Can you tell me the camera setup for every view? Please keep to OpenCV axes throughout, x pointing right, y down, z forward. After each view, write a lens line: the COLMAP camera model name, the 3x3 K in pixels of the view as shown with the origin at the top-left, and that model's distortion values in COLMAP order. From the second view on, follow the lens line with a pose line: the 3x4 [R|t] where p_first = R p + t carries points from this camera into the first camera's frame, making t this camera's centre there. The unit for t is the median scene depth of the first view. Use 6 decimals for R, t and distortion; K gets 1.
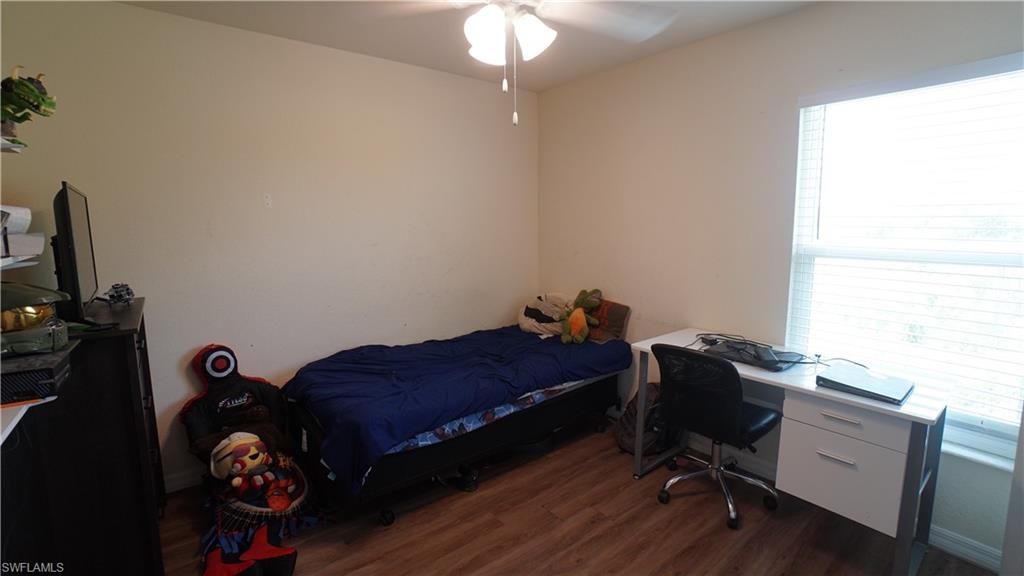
lens RADIAL K [[452.1, 0, 506.2], [0, 452.1, 277.2], [0, 0, 1]] dist [-0.068818, 0.028239]
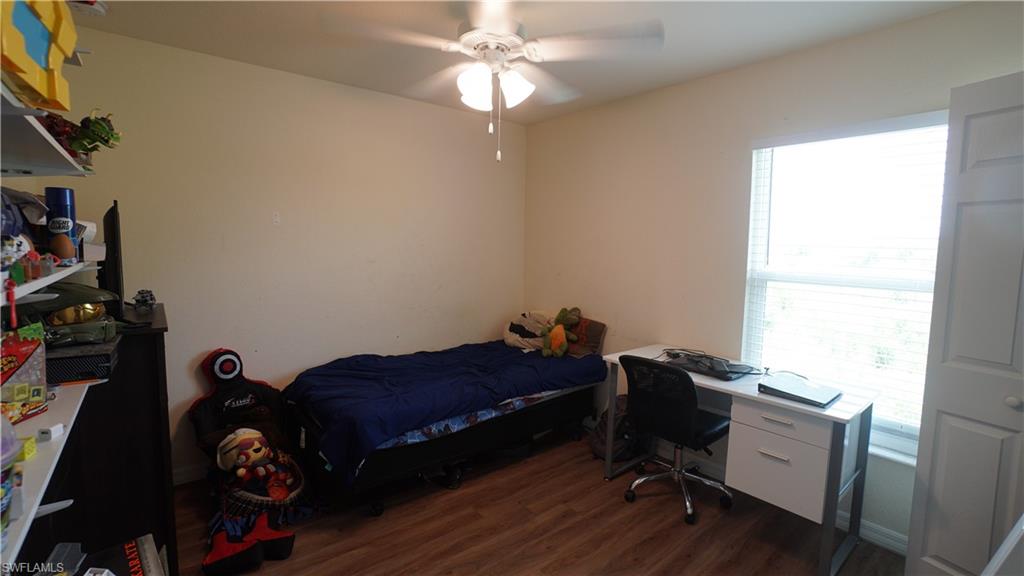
lens RADIAL K [[452.2, 0, 505.2], [0, 452.2, 281.2], [0, 0, 1]] dist [-0.066385, 0.023151]
pose [[0.999638, 0.022781, 0.014300, 0.020707], [-0.022196, 0.998960, -0.039819, 0.015346], [-0.015192, 0.039487, 0.999105, -0.125086]]
